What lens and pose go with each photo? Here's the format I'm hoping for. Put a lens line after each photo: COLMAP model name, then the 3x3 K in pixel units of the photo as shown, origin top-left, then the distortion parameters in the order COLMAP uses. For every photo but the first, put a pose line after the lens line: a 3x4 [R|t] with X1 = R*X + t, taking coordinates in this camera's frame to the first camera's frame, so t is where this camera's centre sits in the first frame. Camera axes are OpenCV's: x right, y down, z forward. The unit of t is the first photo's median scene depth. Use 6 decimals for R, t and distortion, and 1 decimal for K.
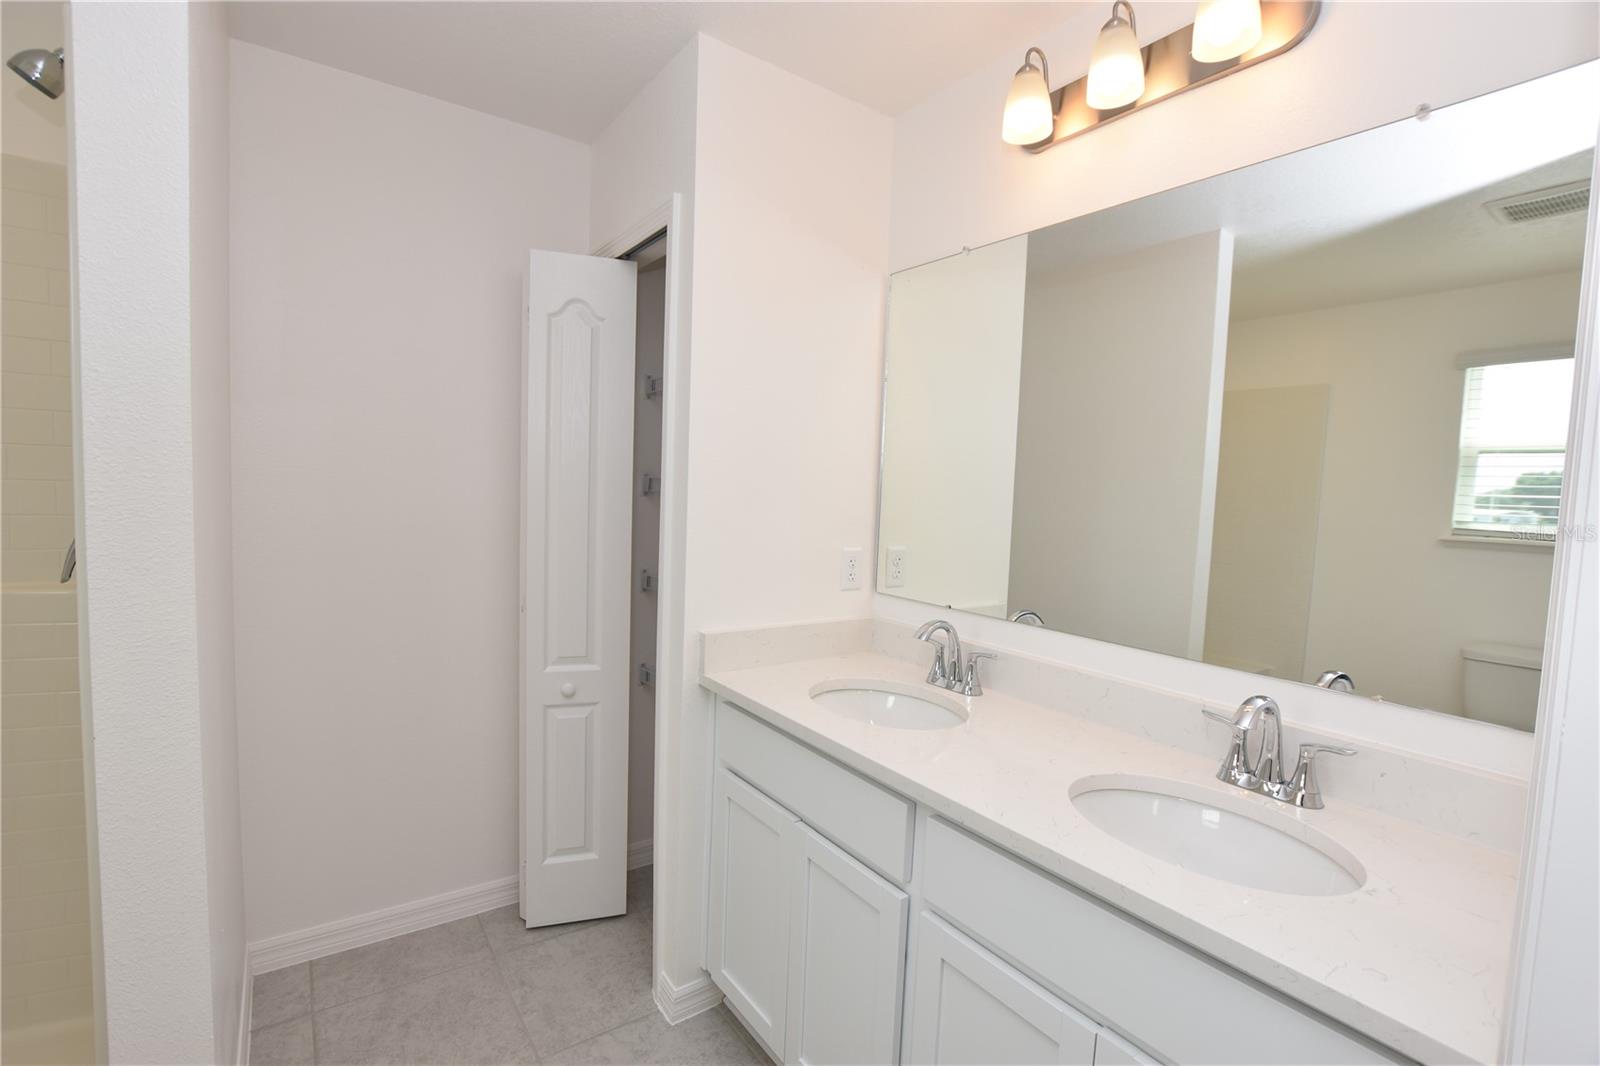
lens RADIAL K [[714.0, 0, 798.4], [0, 714.0, 532.6], [0, 0, 1]] dist [-0.020531, -0.000571]
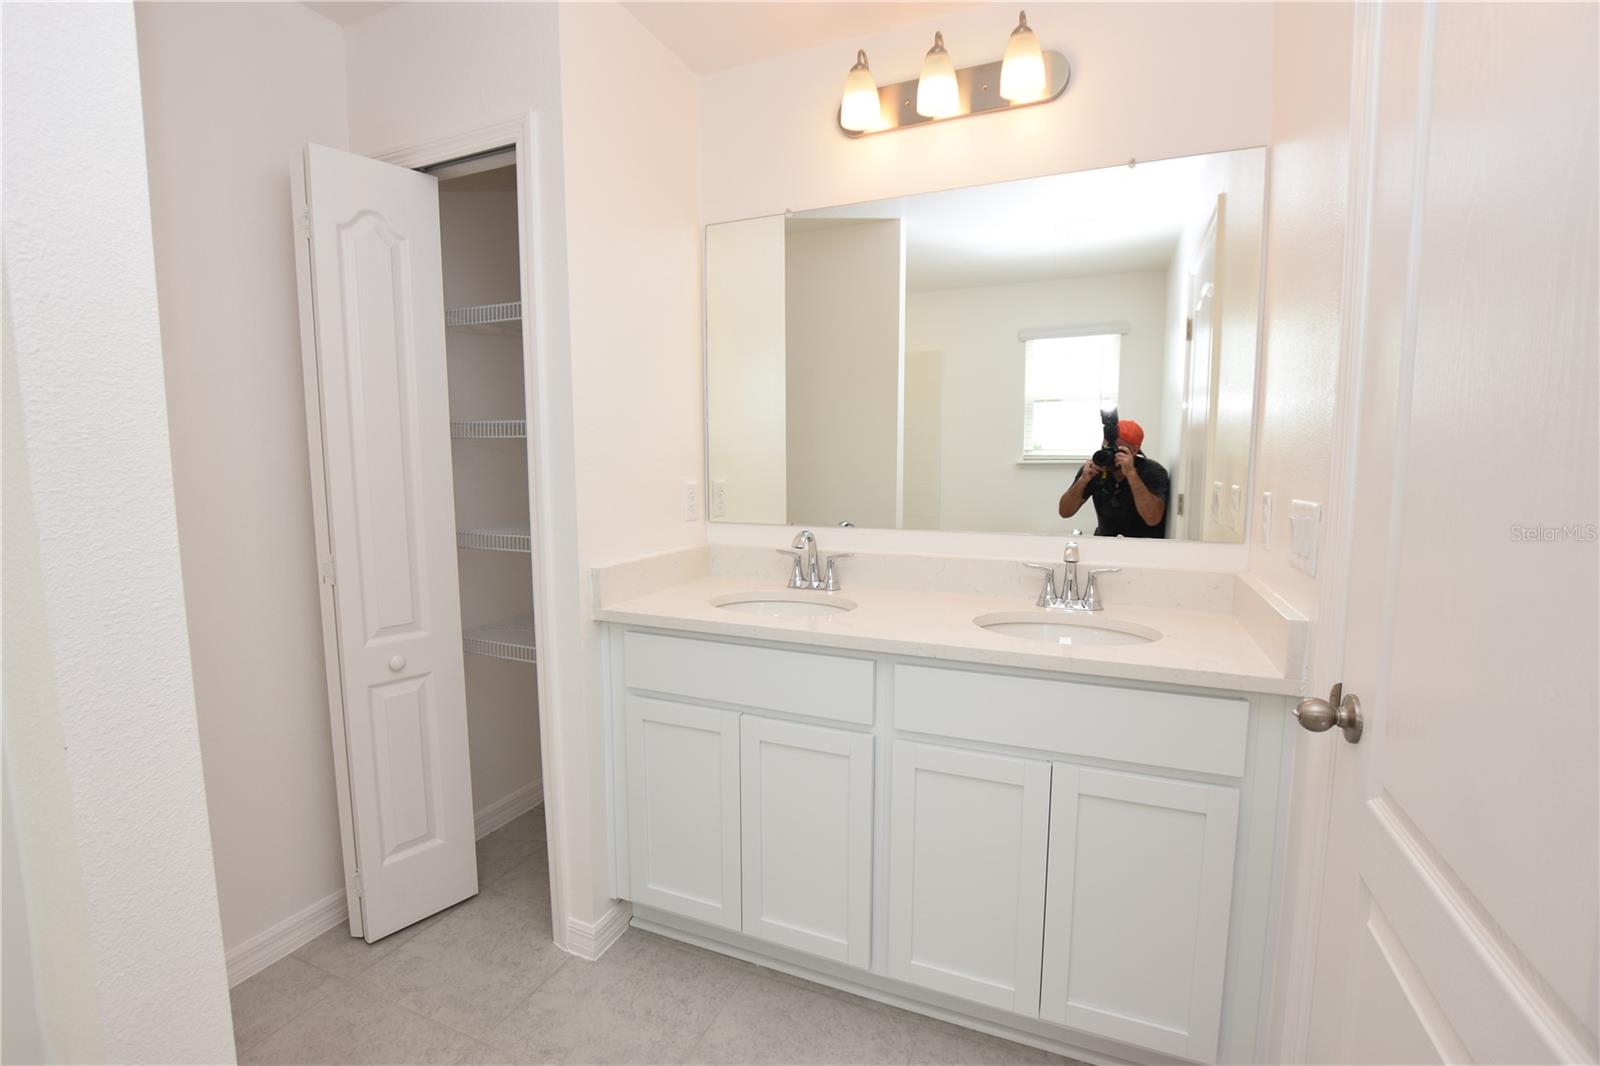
lens RADIAL K [[714.0, 0, 790.1], [0, 714.0, 530.9], [0, 0, 1]] dist [-0.020531, -0.000571]
pose [[0.855756, -0.091549, 0.509216, -0.343512], [0.070252, 0.995666, 0.060945, 0.039850], [-0.512588, -0.016381, 0.858478, 0.002694]]
